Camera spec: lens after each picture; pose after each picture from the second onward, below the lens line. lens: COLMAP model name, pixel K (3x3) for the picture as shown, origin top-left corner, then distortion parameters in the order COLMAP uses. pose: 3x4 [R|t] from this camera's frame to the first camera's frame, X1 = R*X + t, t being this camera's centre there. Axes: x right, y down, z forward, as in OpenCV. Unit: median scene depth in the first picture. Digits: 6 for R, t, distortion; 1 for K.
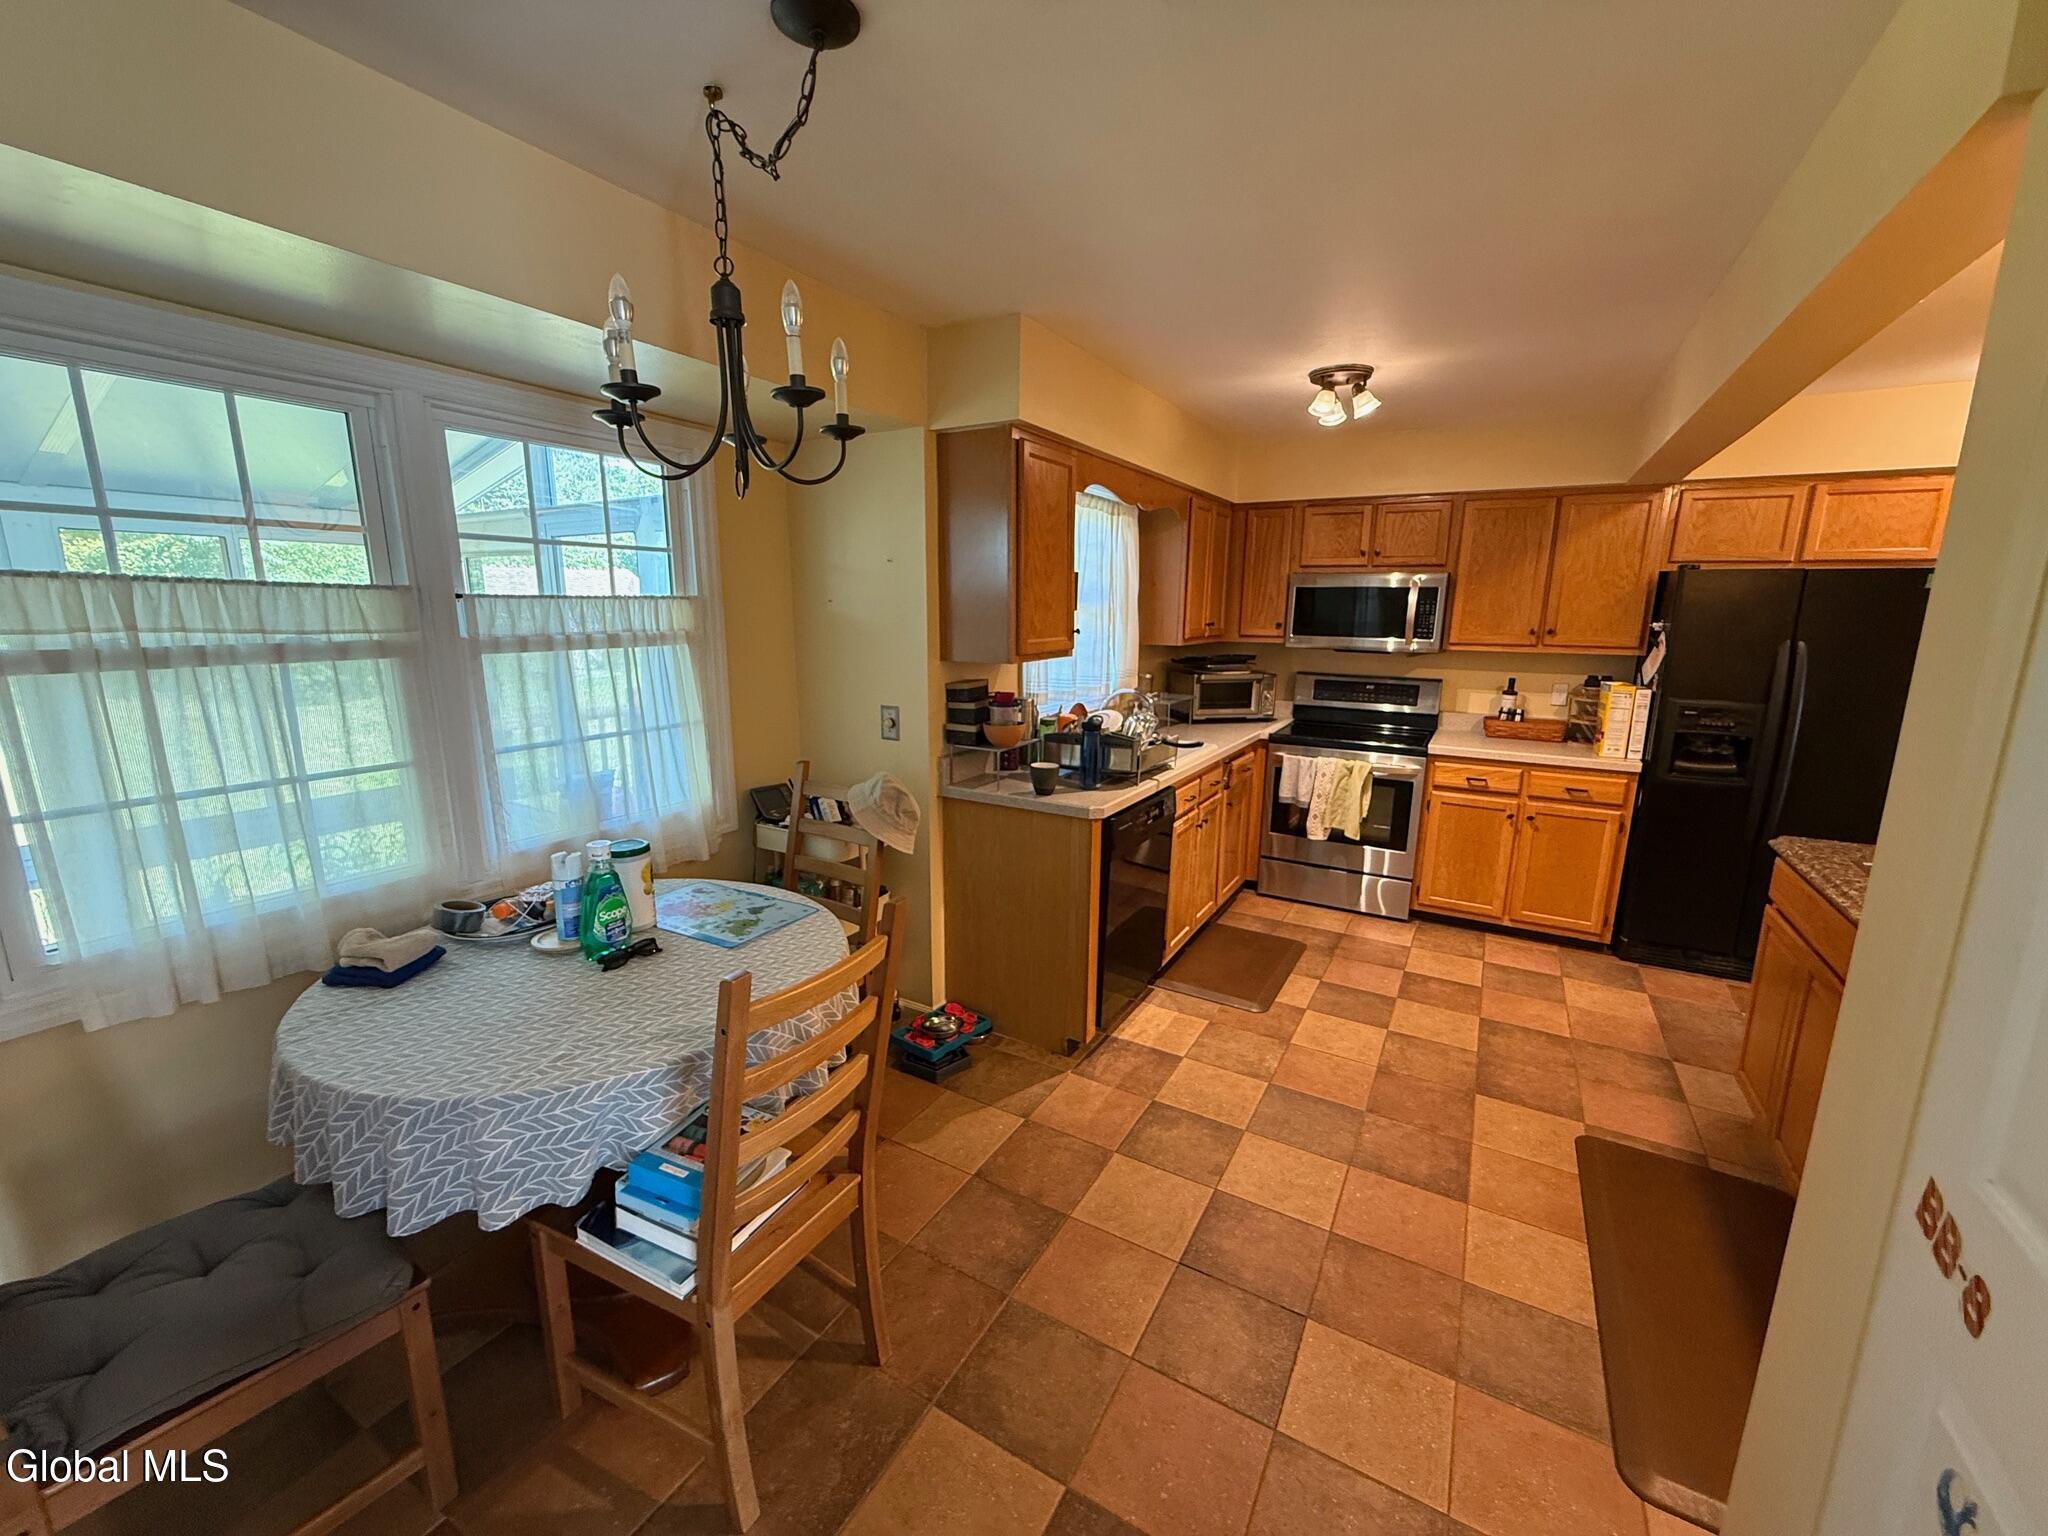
lens RADIAL K [[815.8, 0, 1018.9], [0, 815.8, 769.0], [0, 0, 1]] dist [-0.000448, -0.000141]
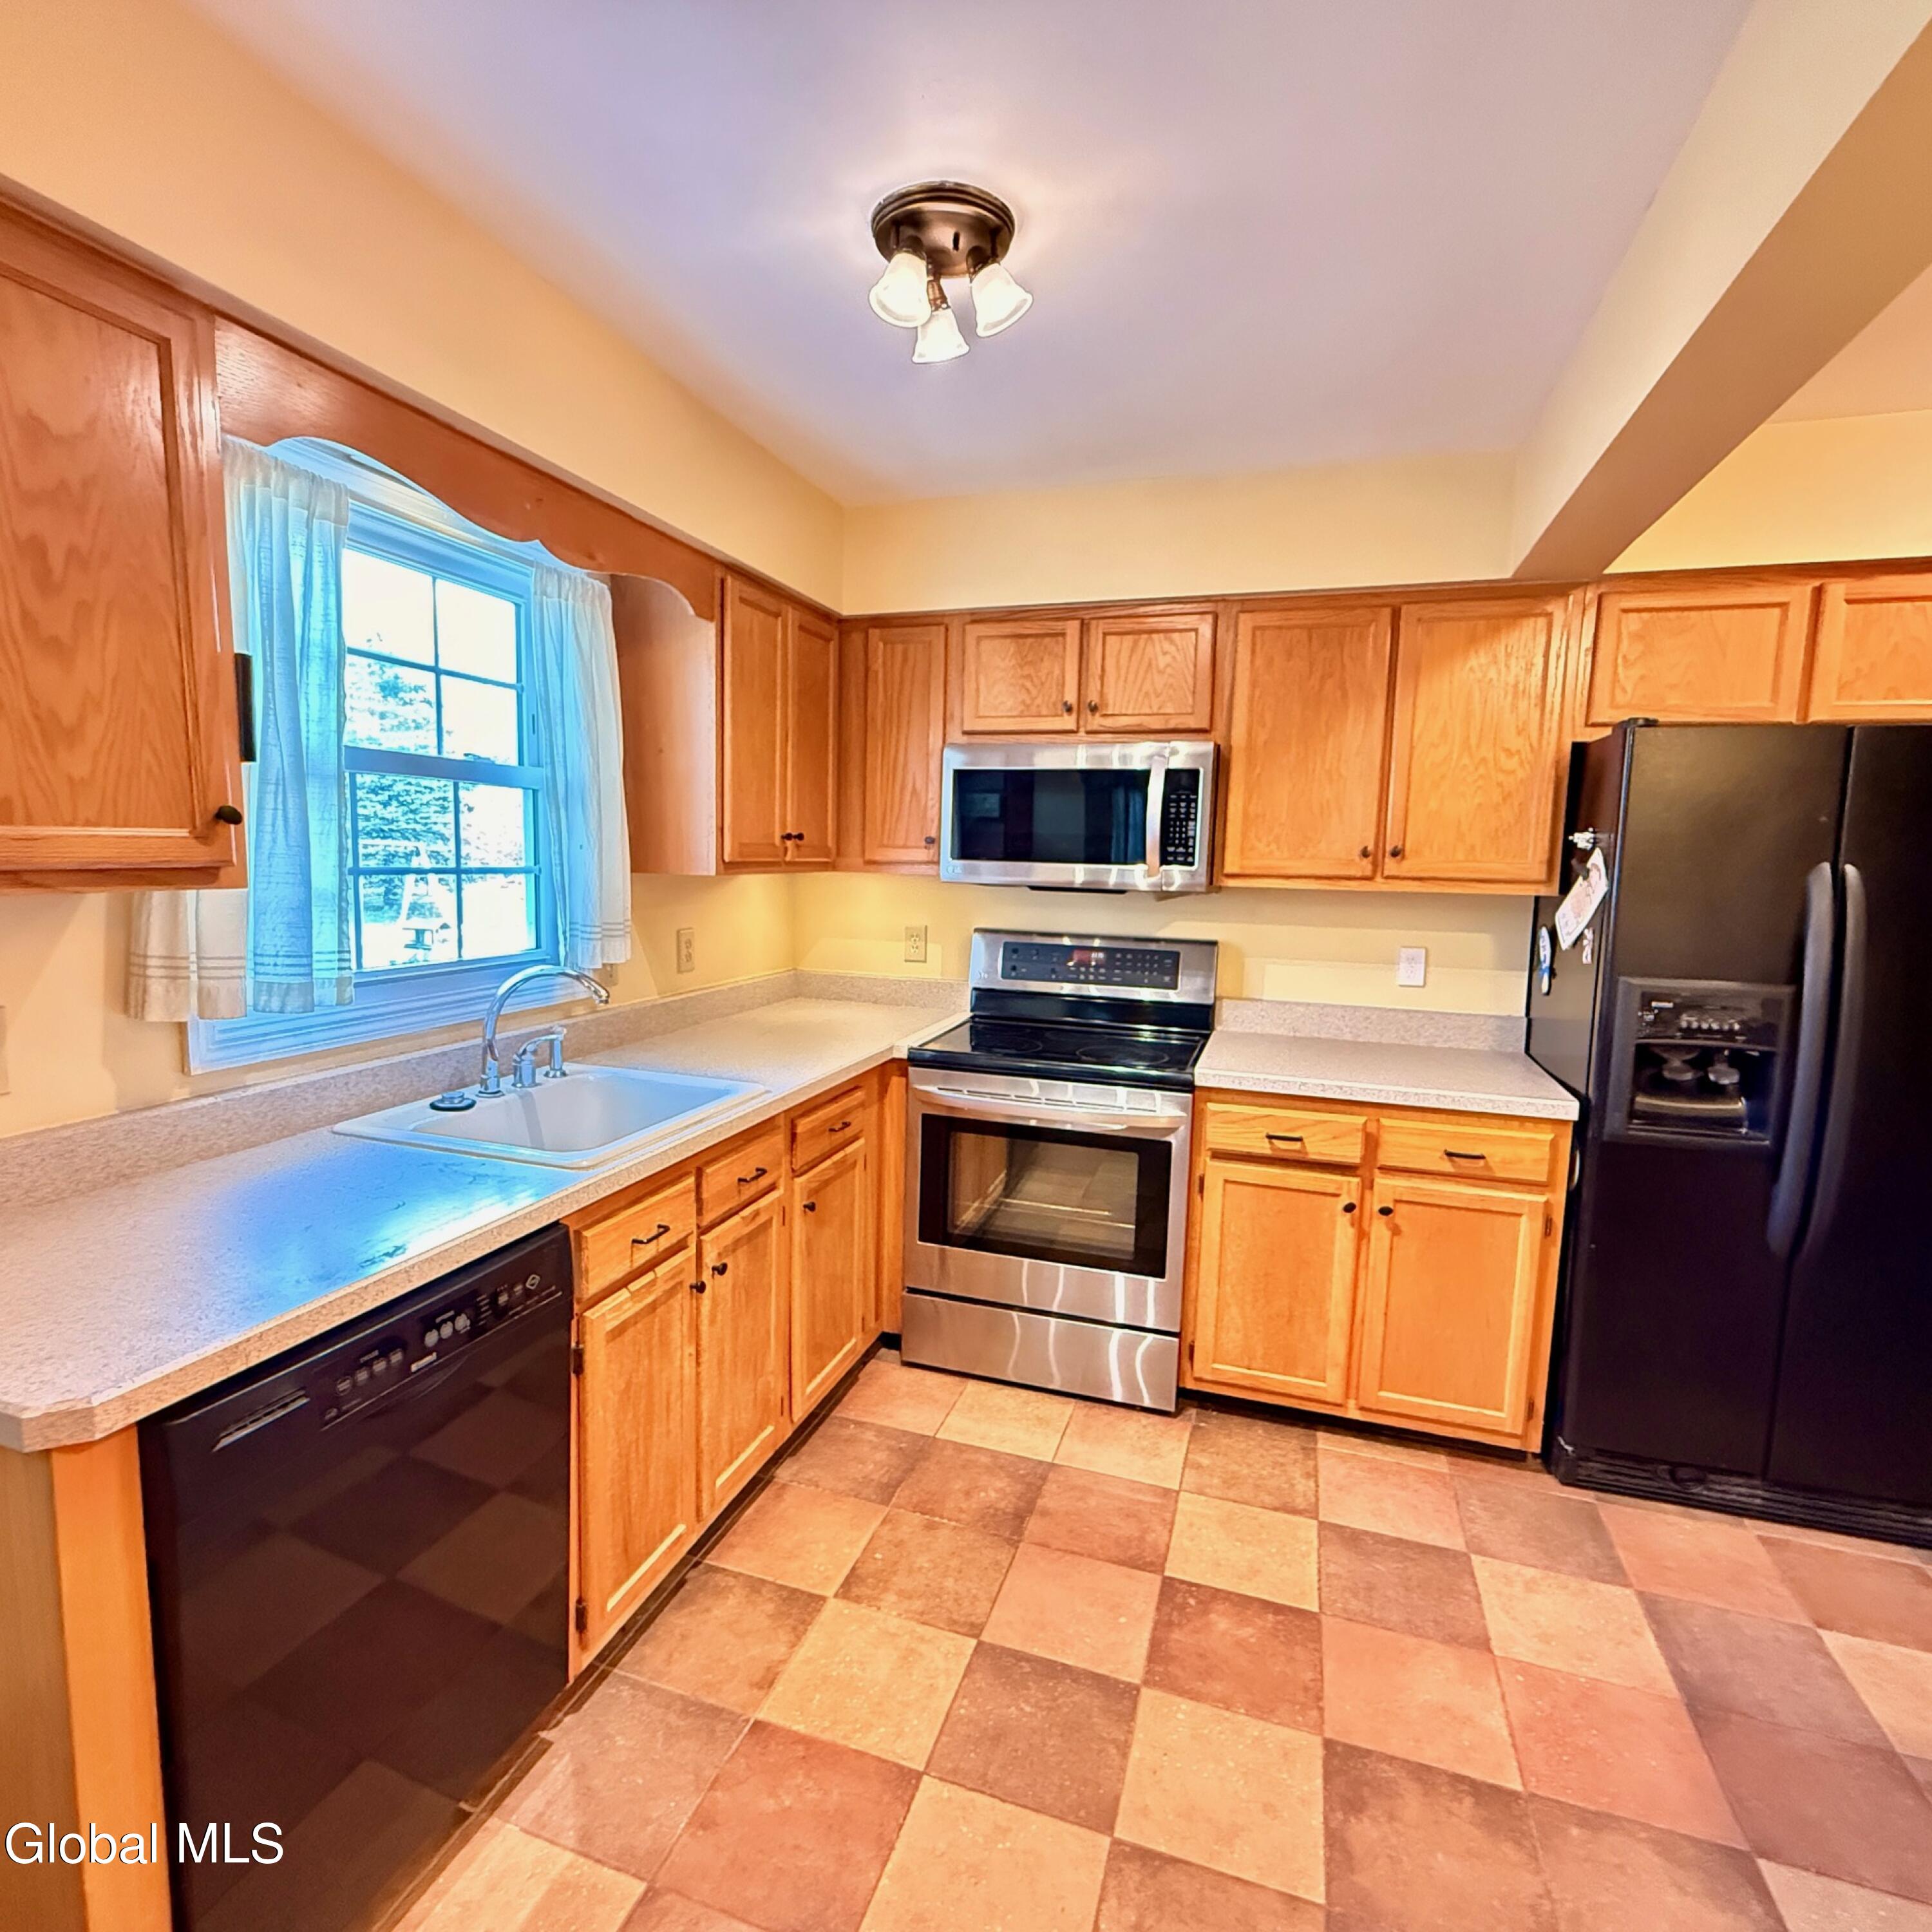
lens RADIAL K [[1035.4, 0, 943.9], [0, 1035.4, 966.9], [0, 0, 1]] dist [-0.002497, -0.002002]
pose [[0.980383, -0.010959, 0.196798, 0.231860], [0.026977, 0.996518, -0.078896, -0.048380], [-0.195248, 0.082657, 0.977265, 0.410636]]
